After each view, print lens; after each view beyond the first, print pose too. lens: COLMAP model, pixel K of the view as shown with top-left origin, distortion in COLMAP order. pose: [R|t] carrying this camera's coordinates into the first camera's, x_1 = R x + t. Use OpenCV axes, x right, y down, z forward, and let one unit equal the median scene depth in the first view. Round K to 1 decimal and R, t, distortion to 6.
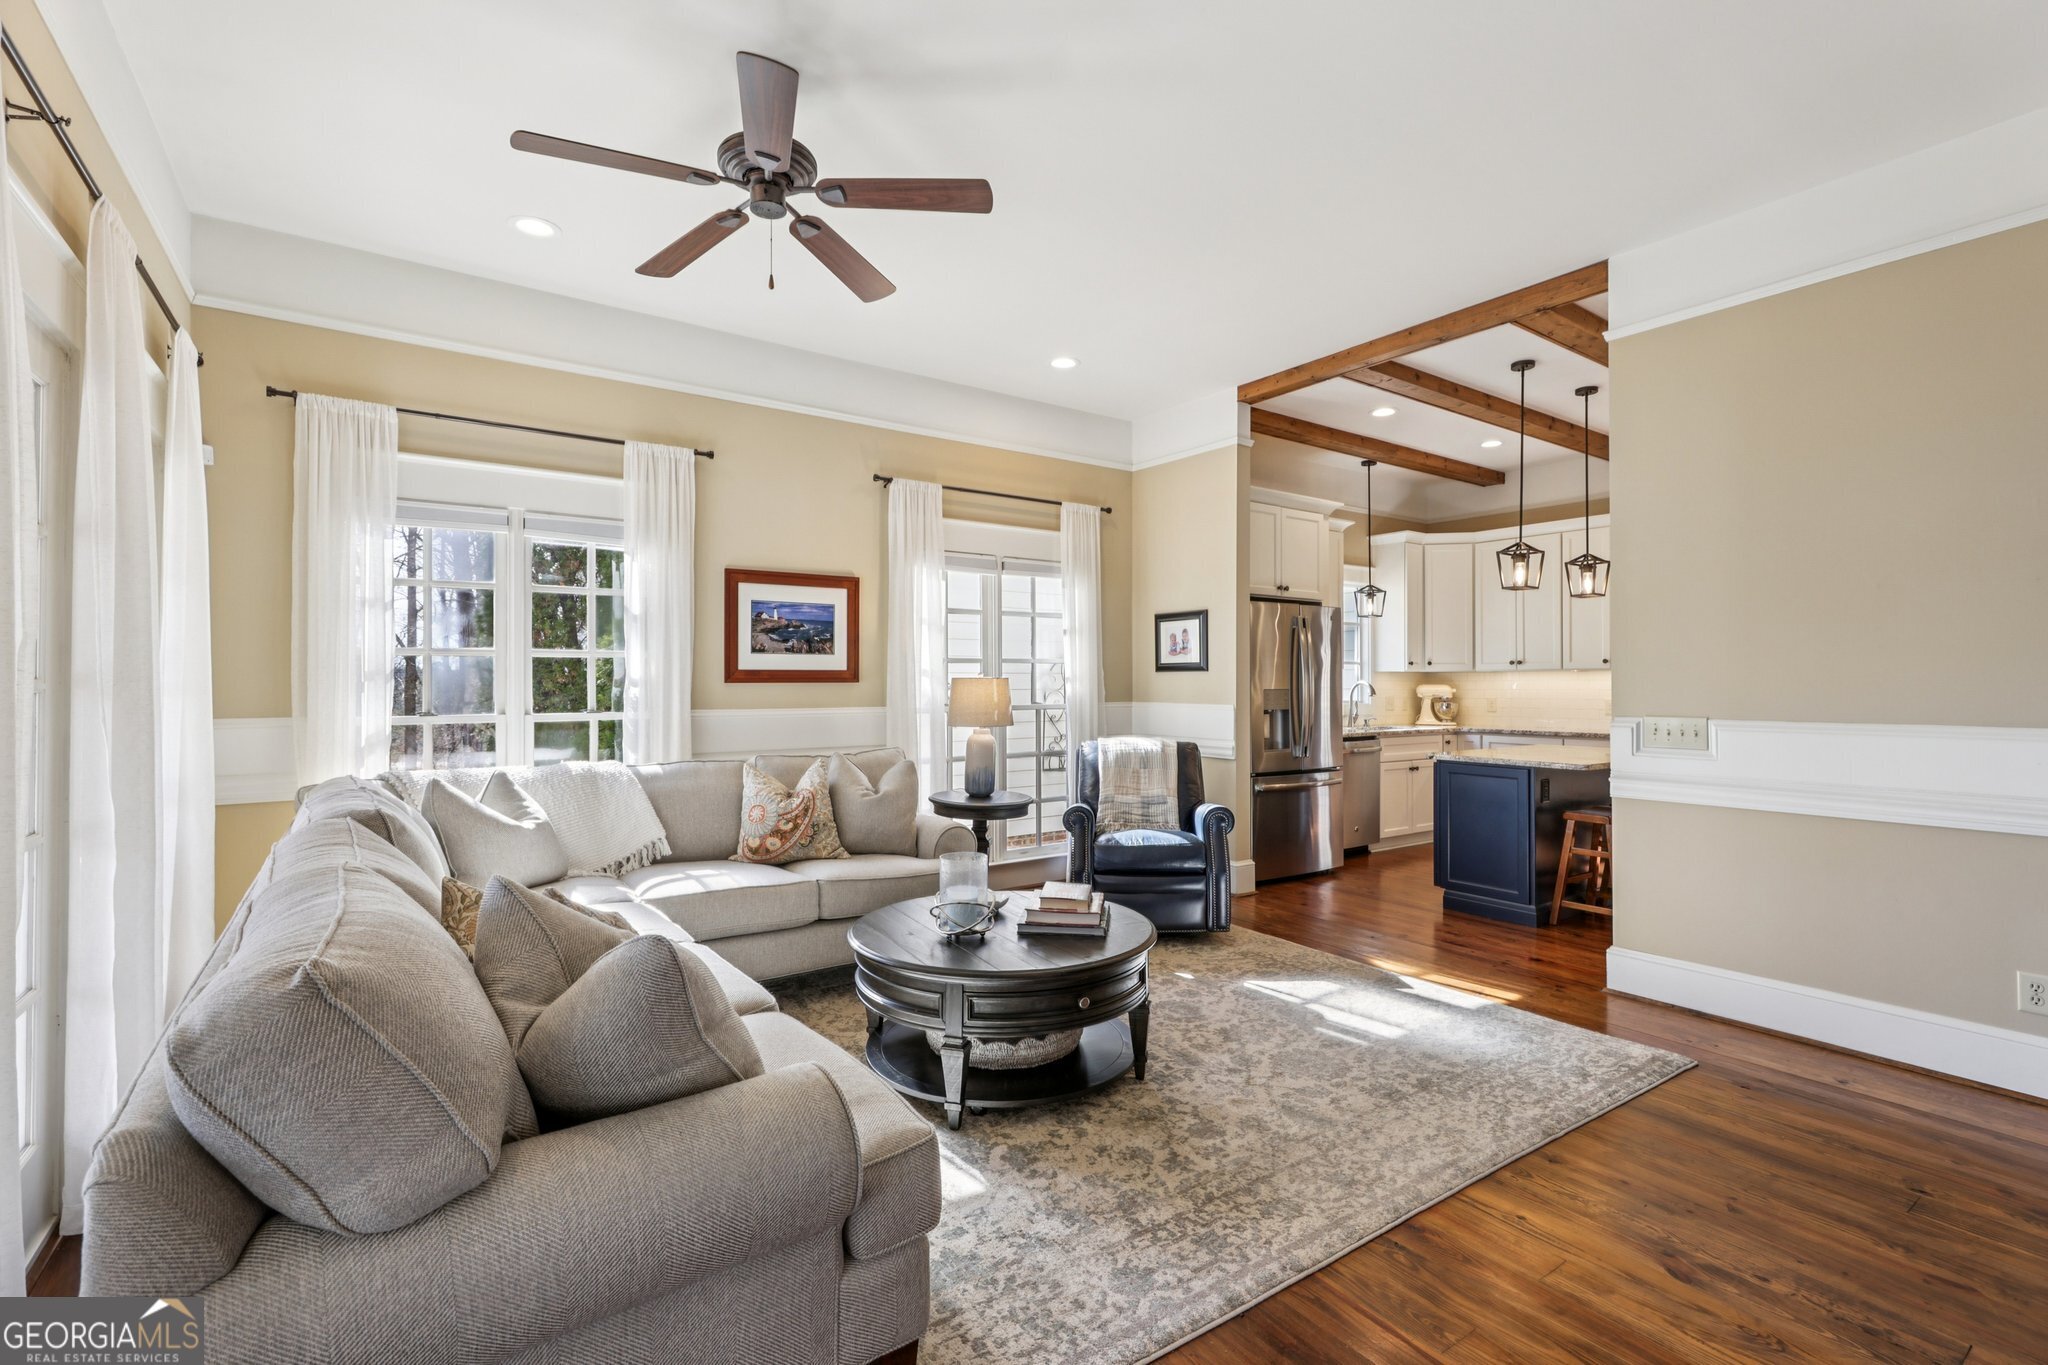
lens RADIAL K [[917.6, 0, 1038.1], [0, 917.6, 674.2], [0, 0, 1]] dist [0.001157, -0.000287]
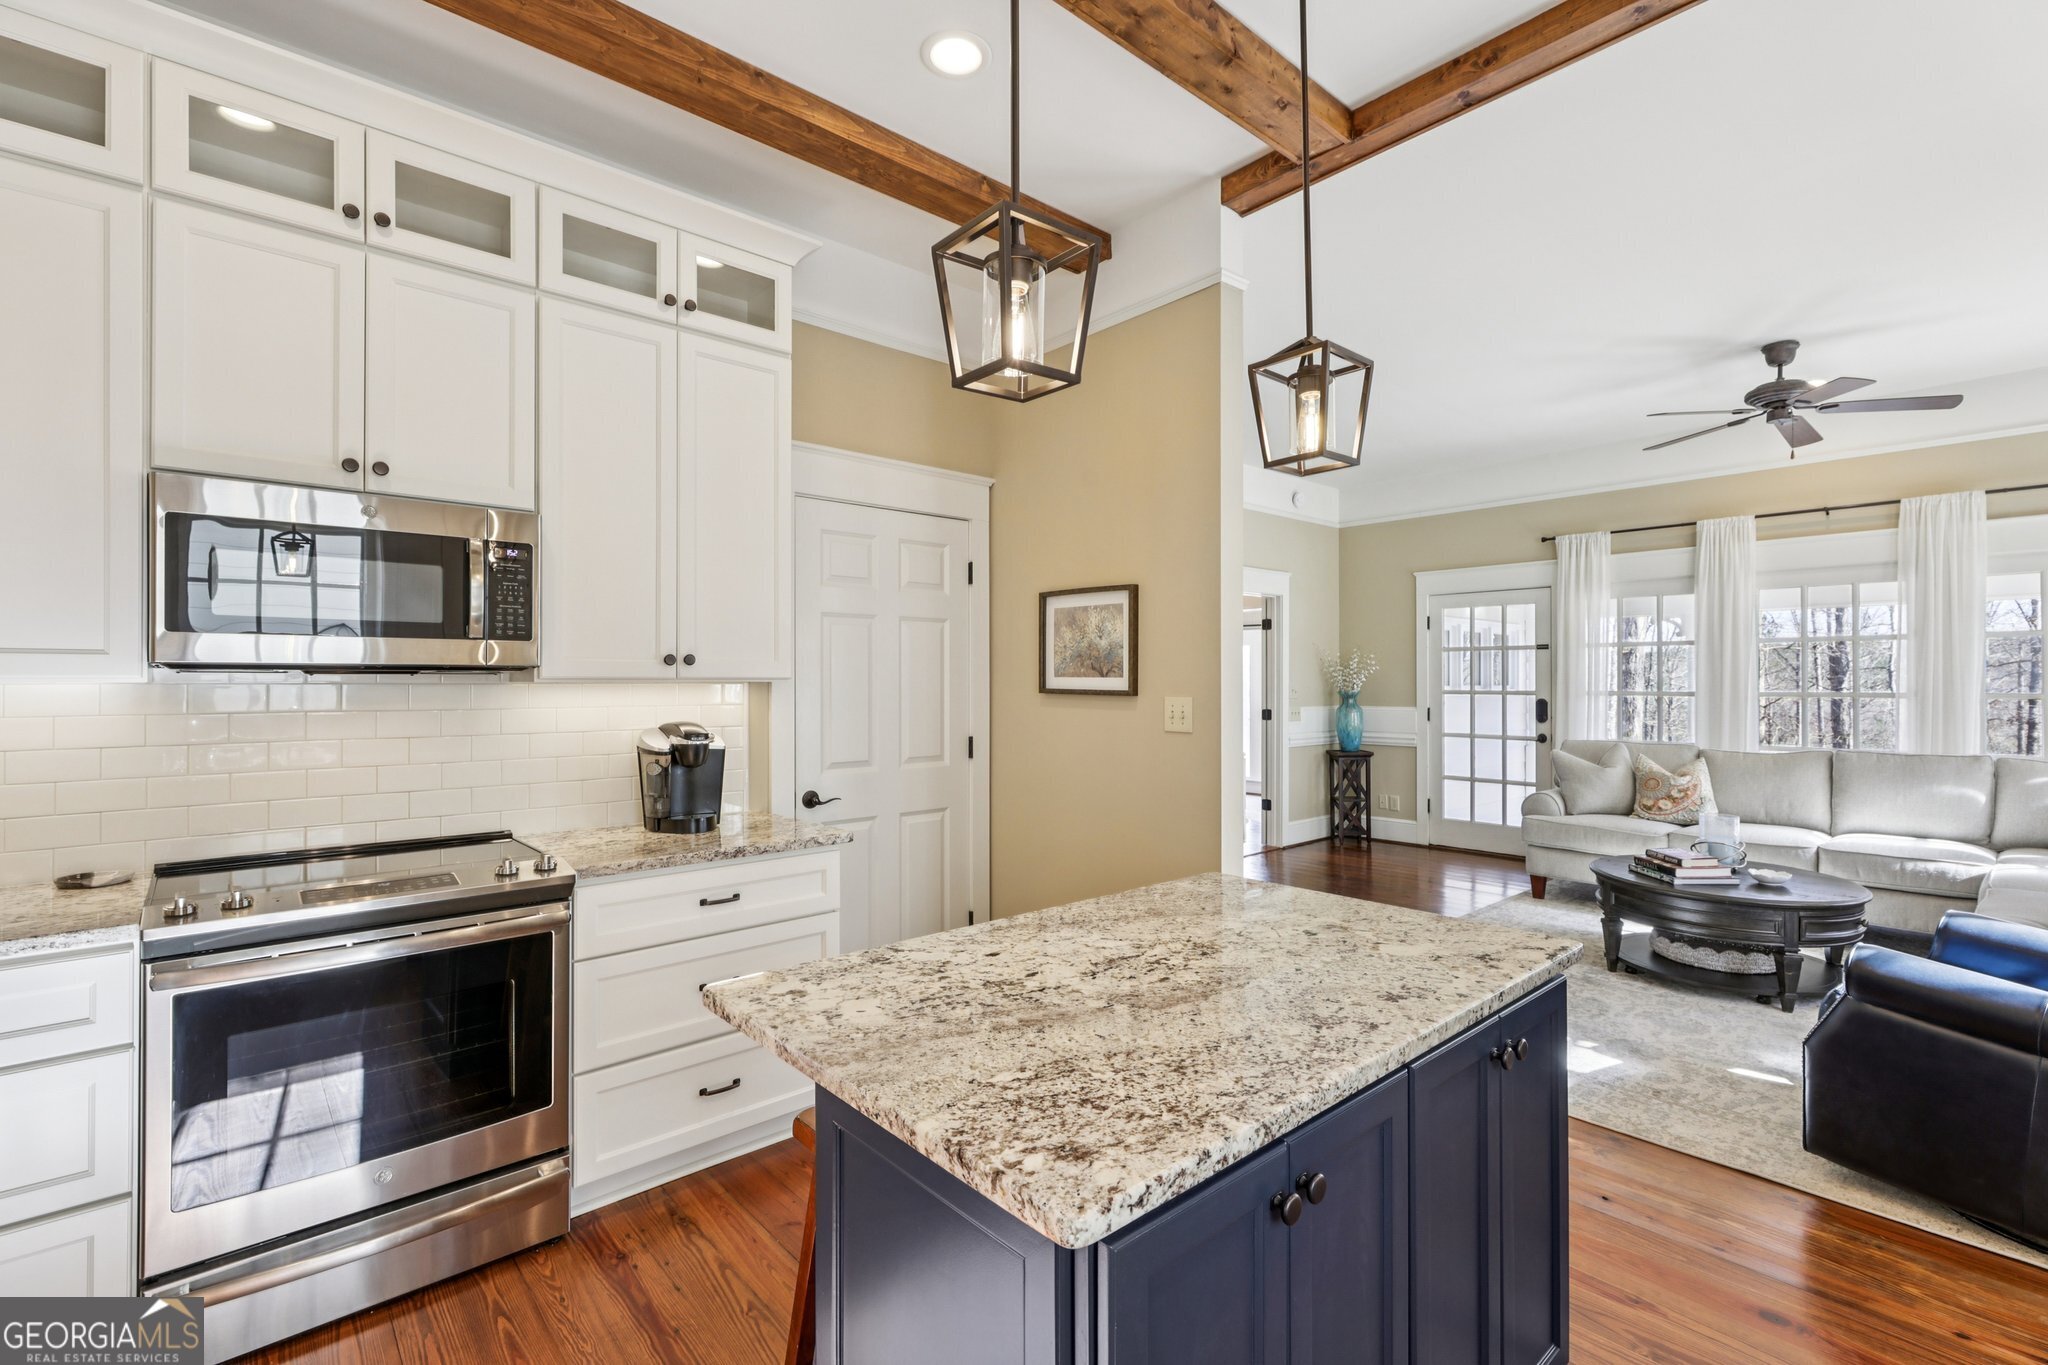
lens RADIAL K [[917.6, 0, 1027.3], [0, 917.6, 682.1], [0, 0, 1]] dist [0.001157, -0.000287]
pose [[-0.994921, 0.002833, -0.100619, 0.790096], [0.003701, 0.999958, -0.008435, -0.005600], [0.100591, -0.008764, -0.994889, 1.583571]]
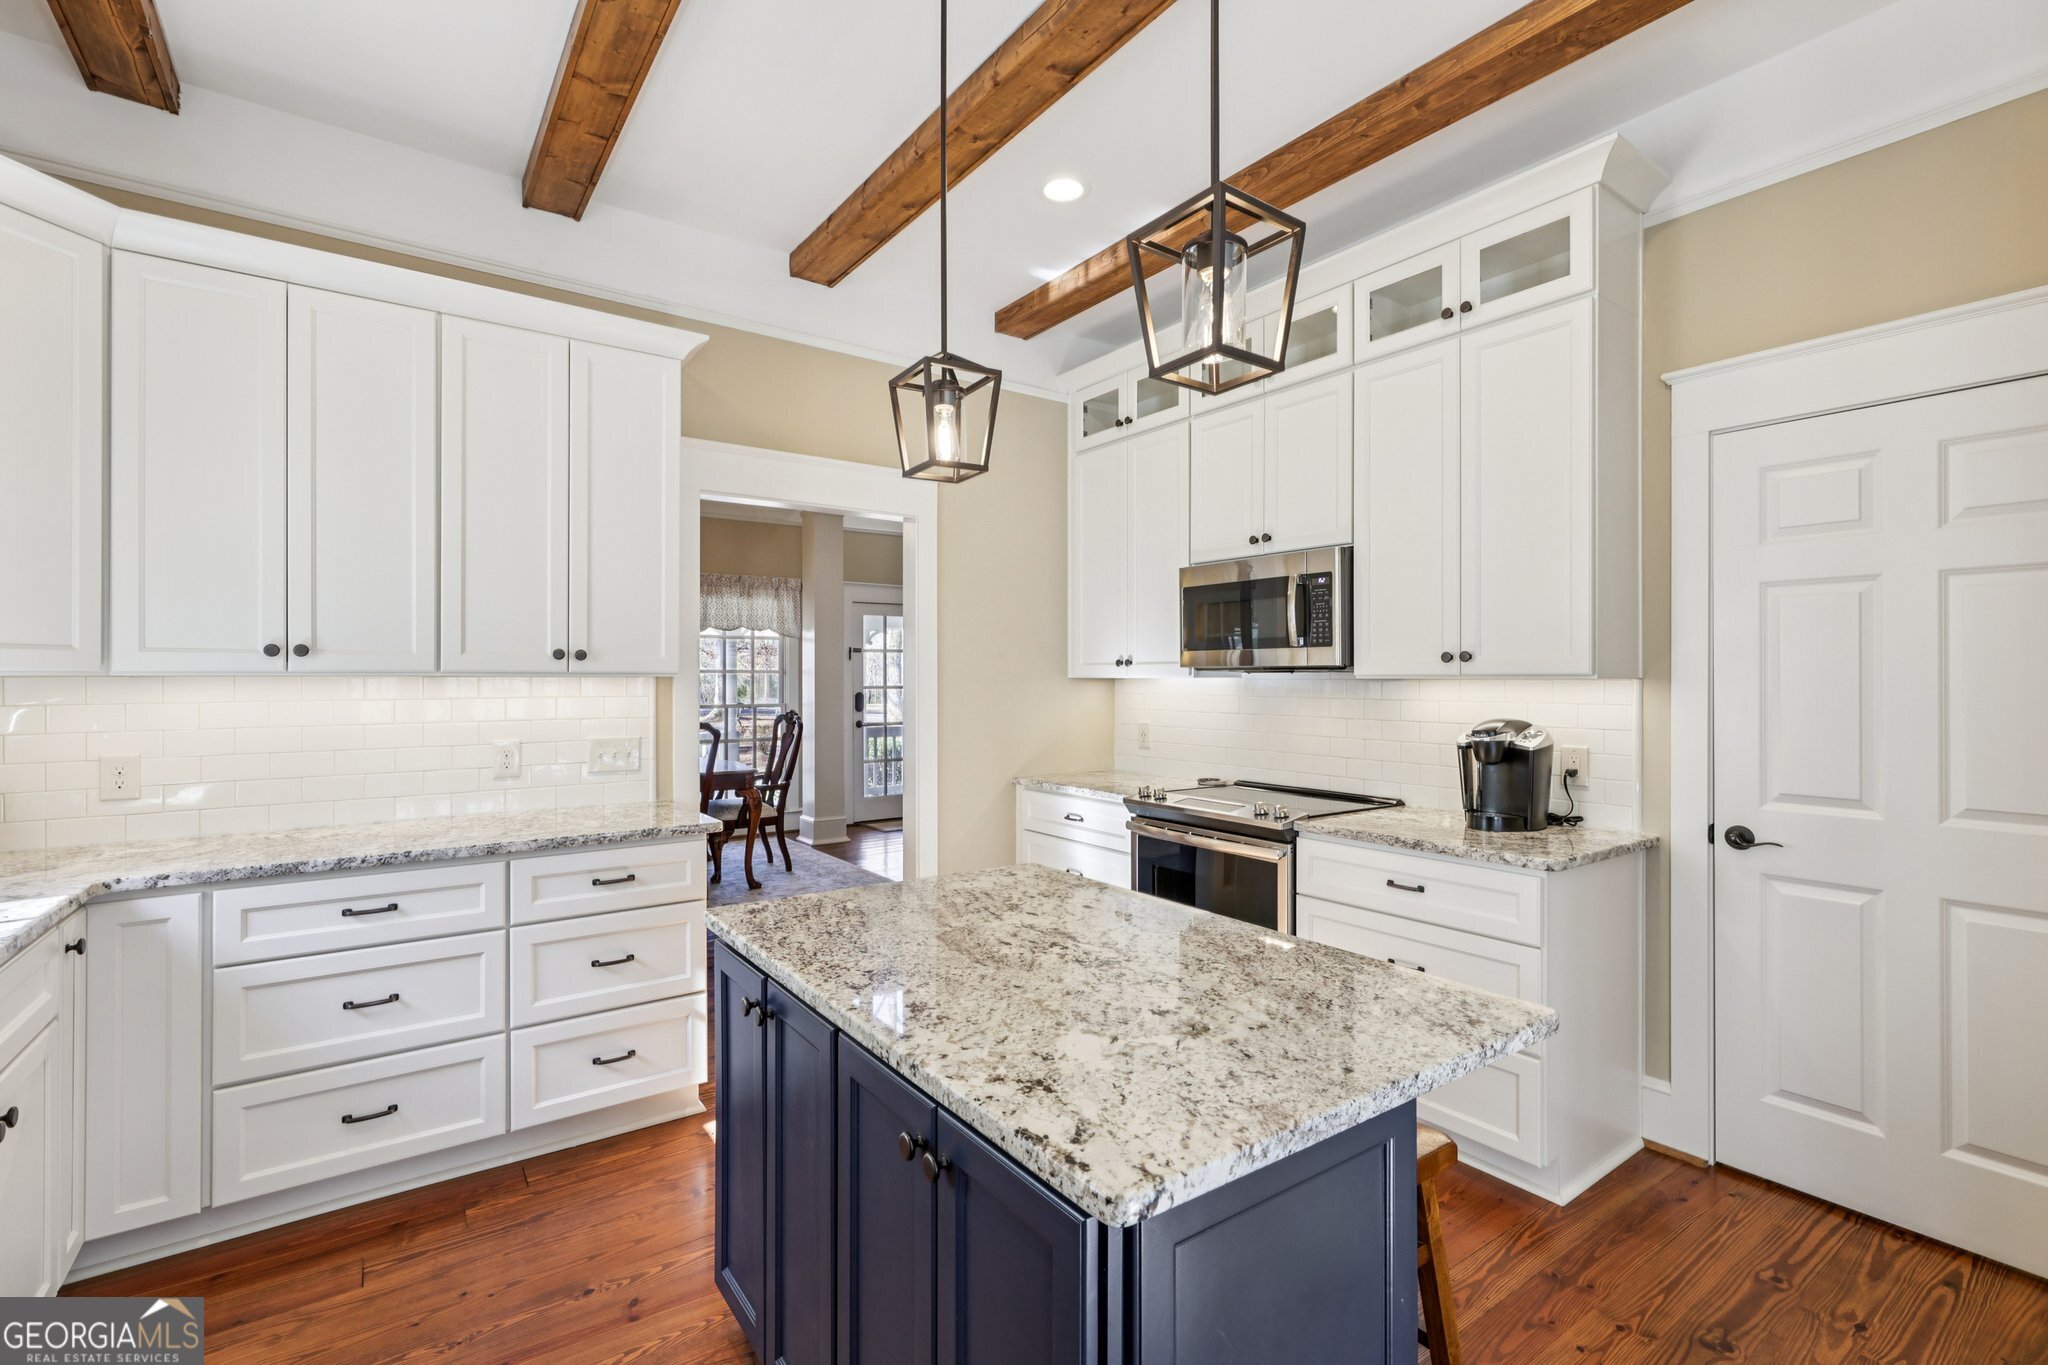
lens RADIAL K [[917.6, 0, 1027.2], [0, 917.6, 675.6], [0, 0, 1]] dist [0.001157, -0.000287]
pose [[0.005458, 0.004346, 0.999976, 0.309781], [-0.009261, 0.999948, -0.004295, -0.008193], [-0.999942, -0.009237, 0.005498, 1.229742]]
